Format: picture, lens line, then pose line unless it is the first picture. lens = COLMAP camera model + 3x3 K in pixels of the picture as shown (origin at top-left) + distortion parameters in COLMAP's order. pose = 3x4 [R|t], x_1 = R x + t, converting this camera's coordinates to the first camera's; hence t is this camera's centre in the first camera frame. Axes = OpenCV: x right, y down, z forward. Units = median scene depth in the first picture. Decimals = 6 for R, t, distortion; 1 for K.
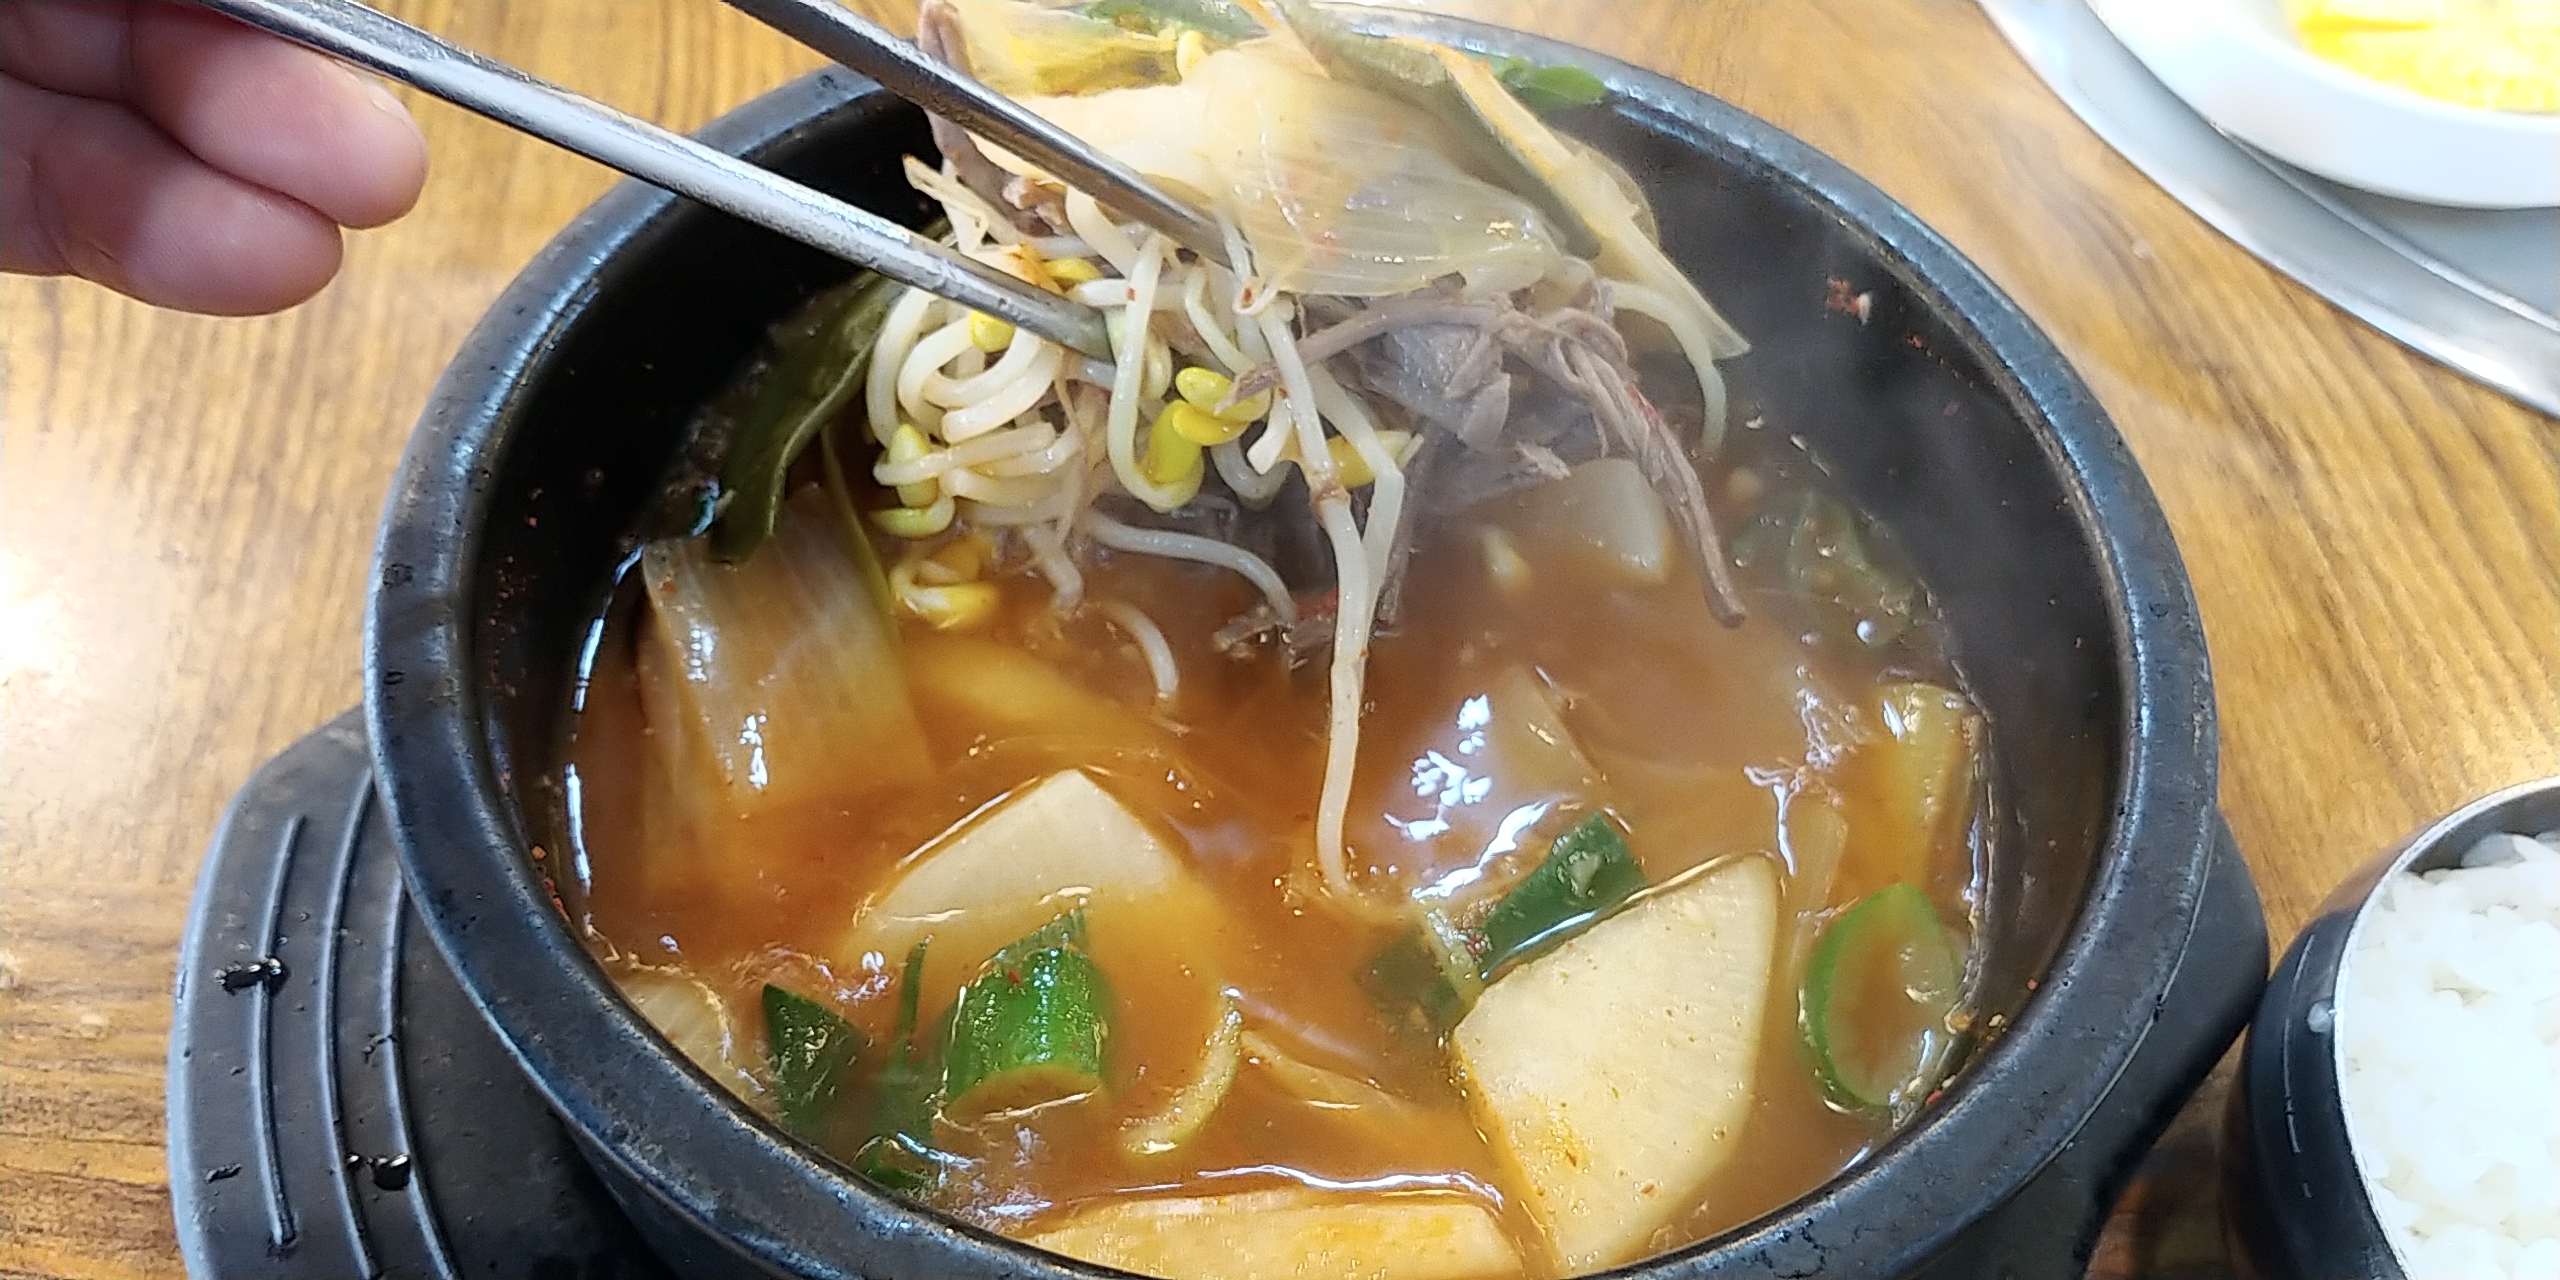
lens RADIAL K [[2412.4, 0, 1279.7], [0, 2412.4, 541.7], [0, 0, 1]] dist [-0.039936, -0.003560]
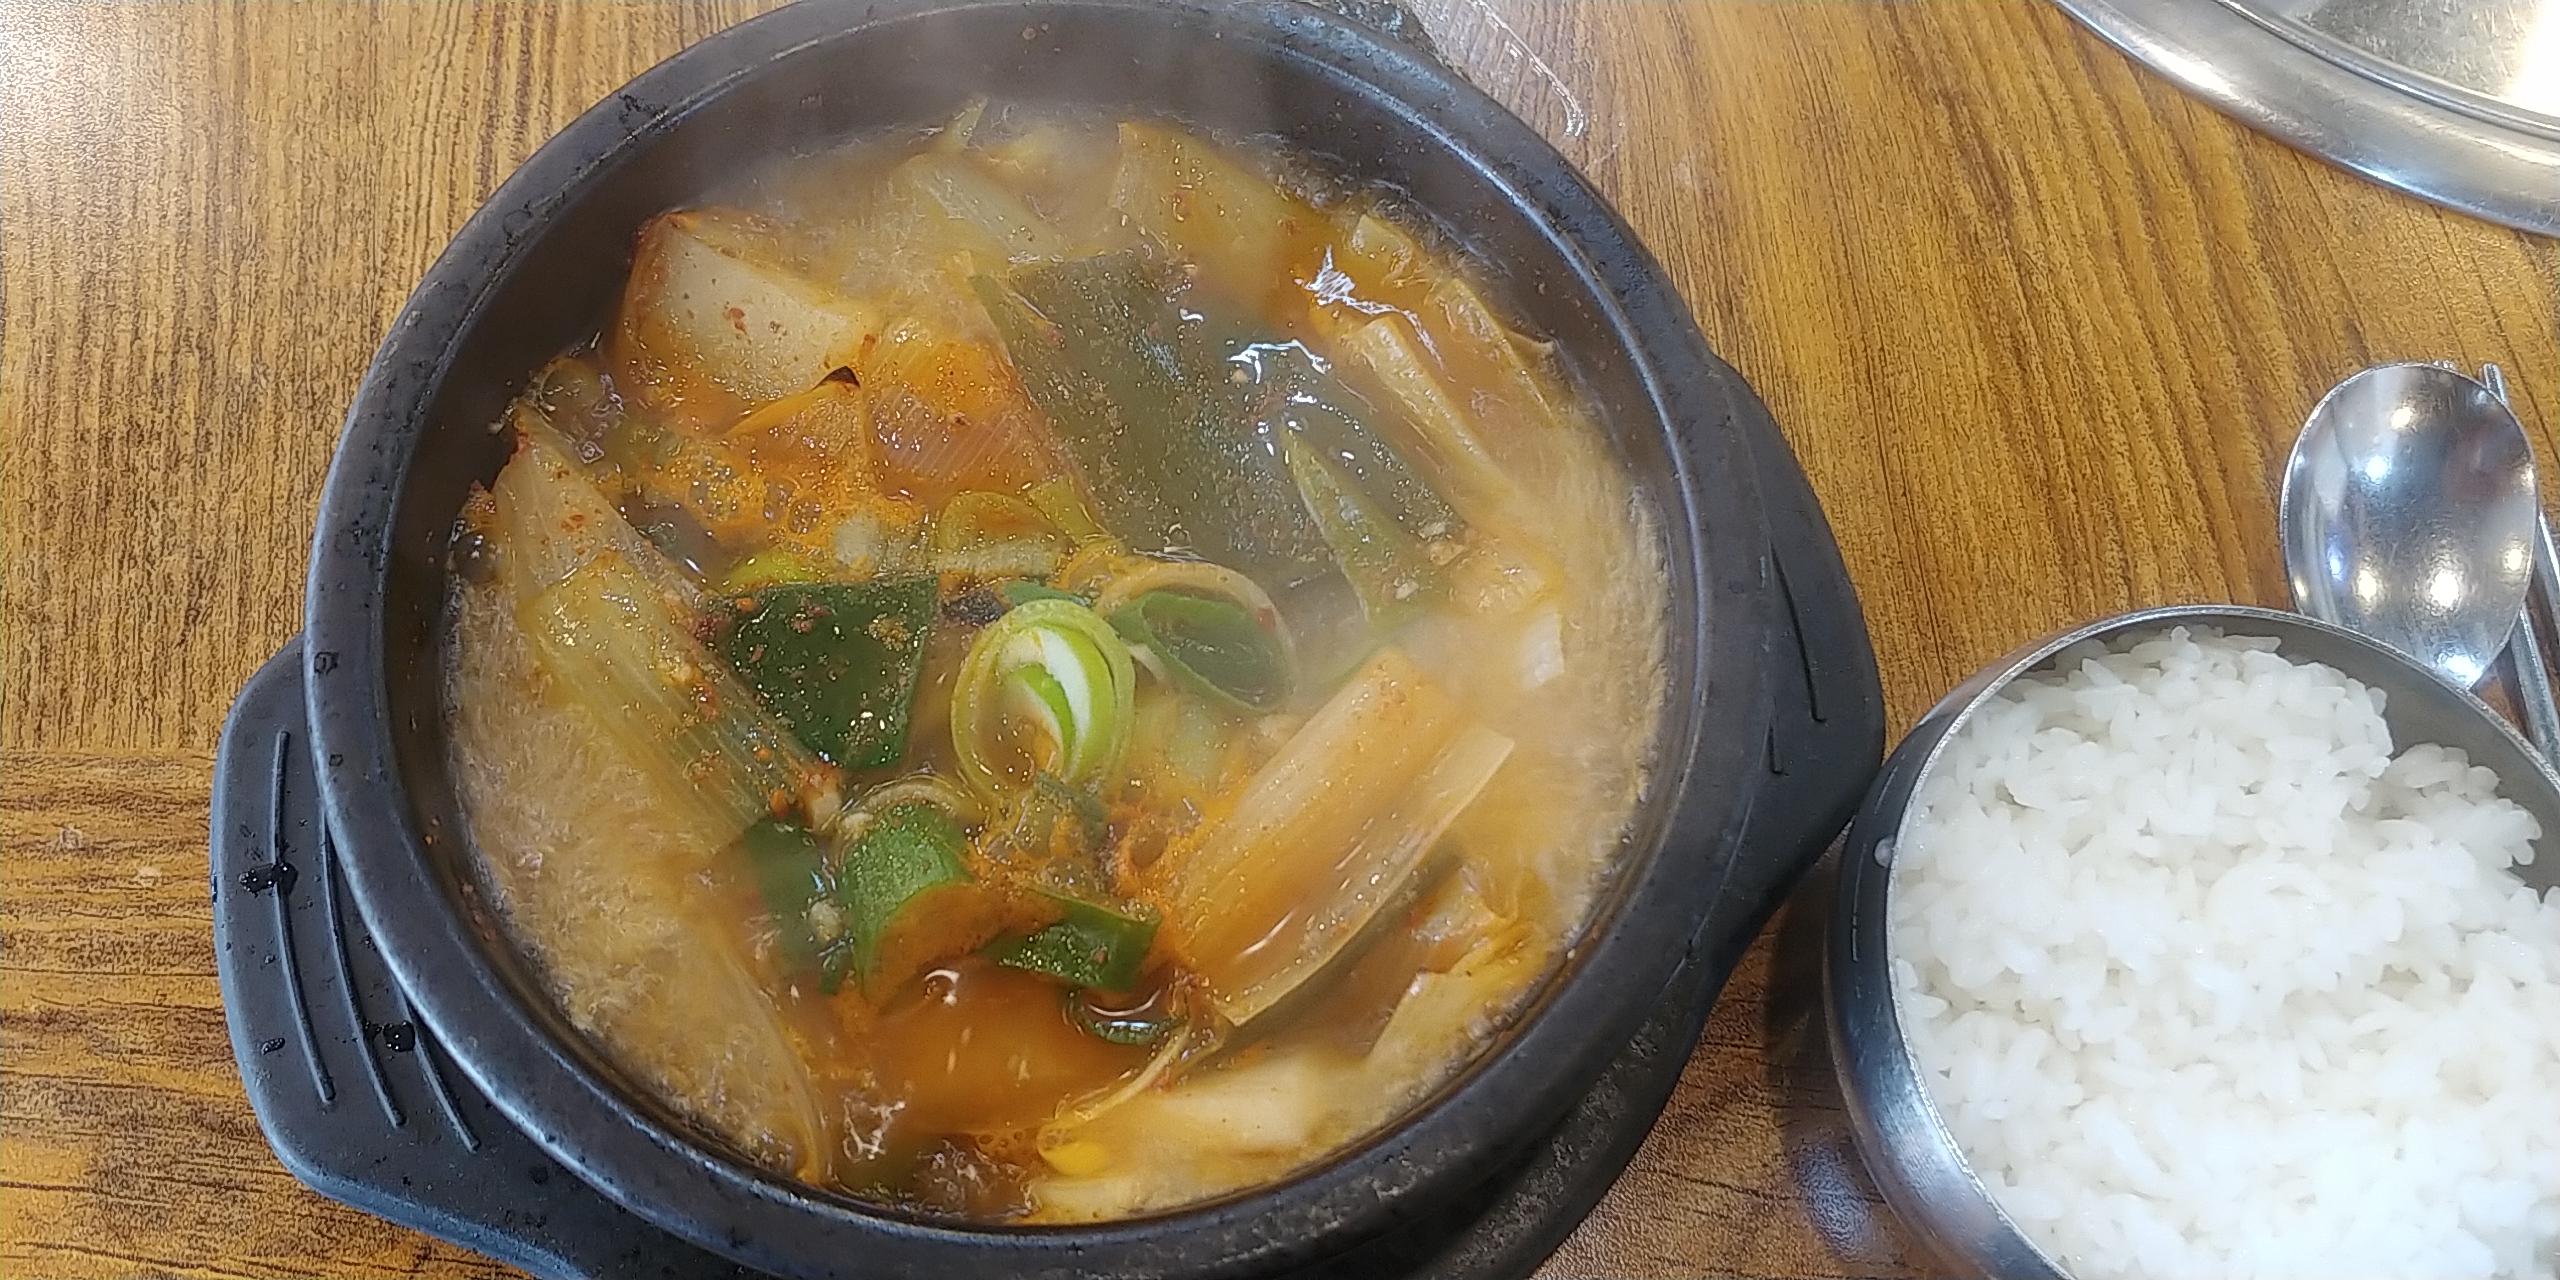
lens RADIAL K [[2412.4, 0, 1279.7], [0, 2412.4, 541.7], [0, 0, 1]] dist [-0.039936, -0.003560]
pose [[0.998705, -0.049652, -0.011076, 0.096862], [0.050653, 0.950339, 0.307068, -0.260792], [-0.004721, -0.307231, 0.951623, -0.117942]]
